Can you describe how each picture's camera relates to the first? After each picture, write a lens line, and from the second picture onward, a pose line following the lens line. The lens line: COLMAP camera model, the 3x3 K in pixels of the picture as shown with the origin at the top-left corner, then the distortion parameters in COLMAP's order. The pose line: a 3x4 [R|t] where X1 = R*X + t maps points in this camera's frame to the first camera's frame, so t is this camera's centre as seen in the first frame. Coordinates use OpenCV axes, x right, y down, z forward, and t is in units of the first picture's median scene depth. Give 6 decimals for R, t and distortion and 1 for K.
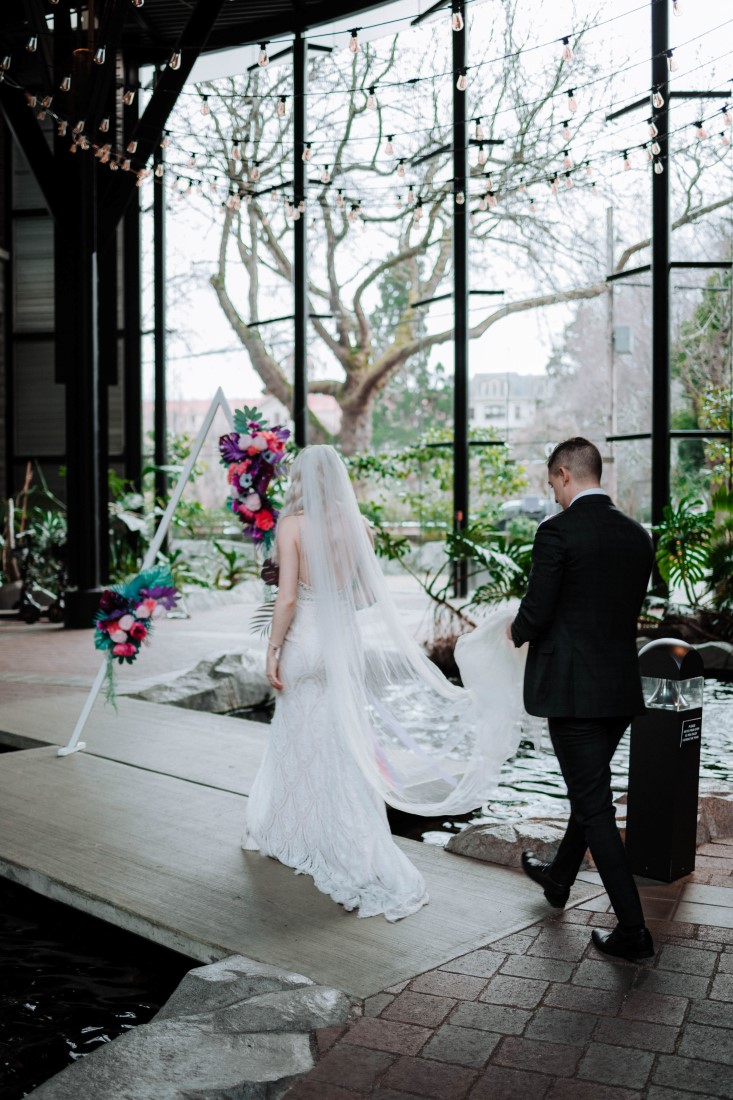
lens RADIAL K [[1174.7, 0, 336.8], [0, 1174.7, 555.7], [0, 0, 1]] dist [-0.063026, 0.034155]
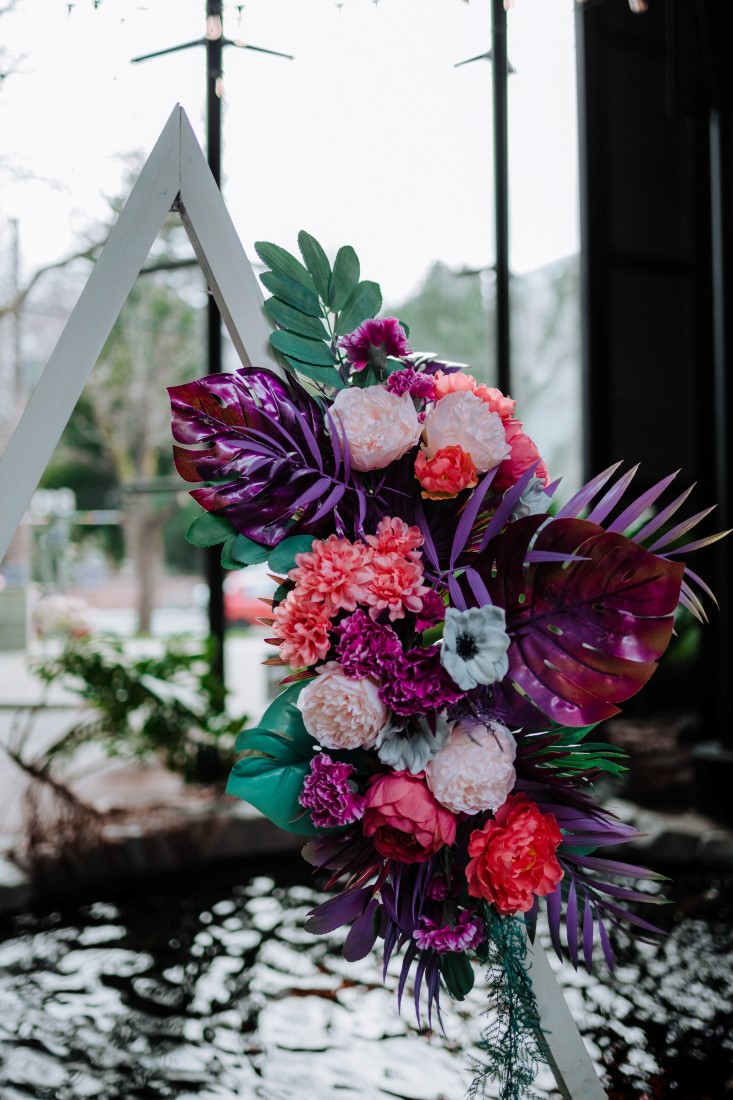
lens RADIAL K [[1044.2, 0, 341.9], [0, 1044.2, 550.1], [0, 0, 1]] dist [0.001413, -0.001639]
pose [[0.770010, -0.010470, 0.637946, -0.064136], [0.040630, 0.998641, -0.032651, -0.025467], [-0.636737, 0.051062, 0.769388, 0.309869]]
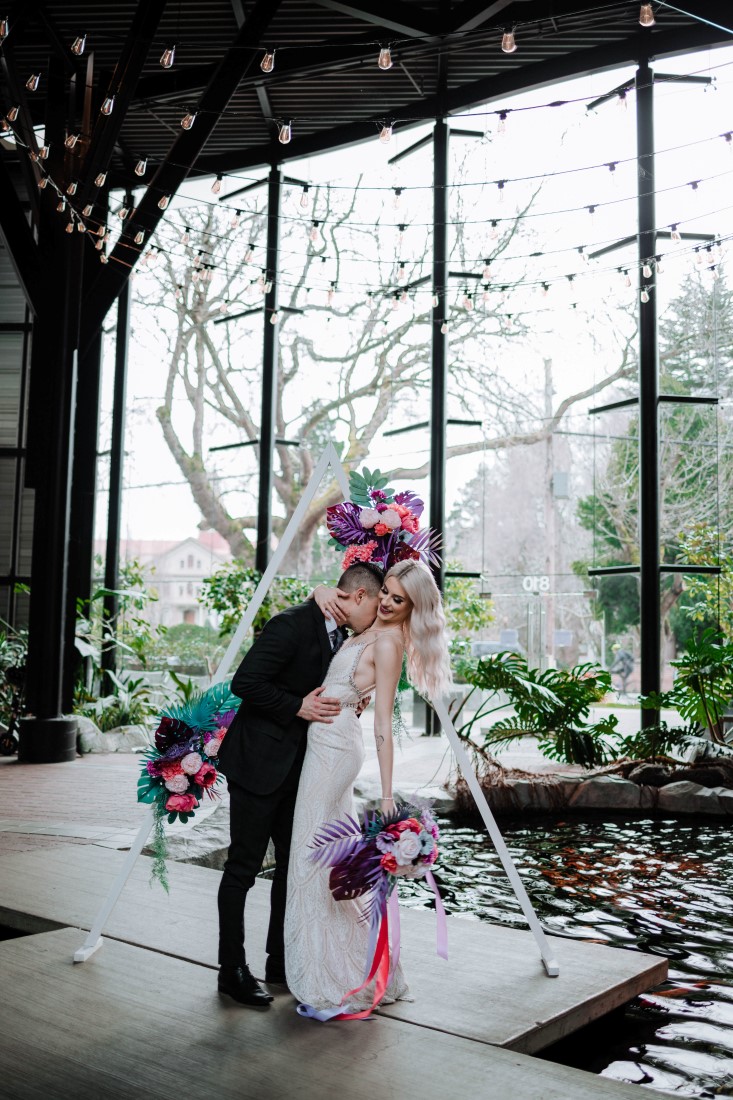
lens RADIAL K [[1102.2, 0, 366.5], [0, 1102.2, 550.0], [0, 0, 1]] dist [-0.070475, 0.035081]
pose [[0.993023, 0.033201, 0.113150, -0.054703], [-0.018131, 0.991123, -0.131707, 0.005620], [-0.116518, 0.128737, 0.984810, 0.106646]]
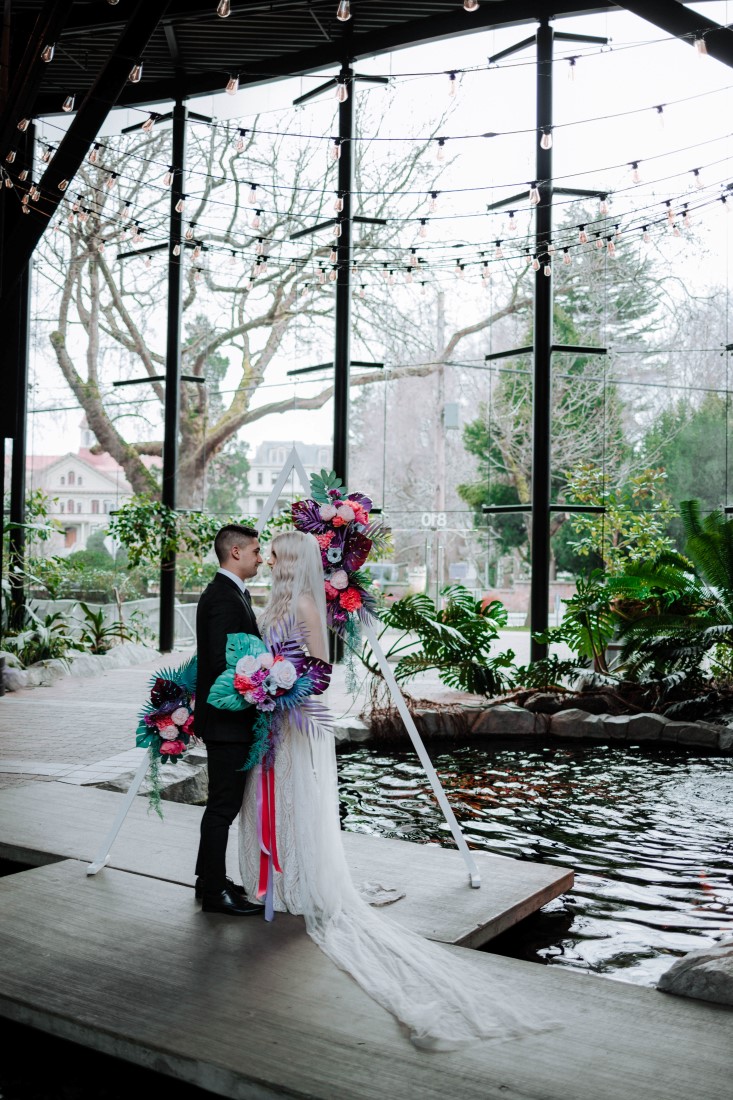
lens RADIAL K [[1102.2, 0, 366.5], [0, 1102.2, 550.0], [0, 0, 1]] dist [-0.070475, 0.035081]
pose [[0.974952, 0.023056, 0.221216, -0.081669], [-0.010820, 0.998352, -0.056365, -0.007436], [-0.222151, 0.052560, 0.973595, 0.065249]]
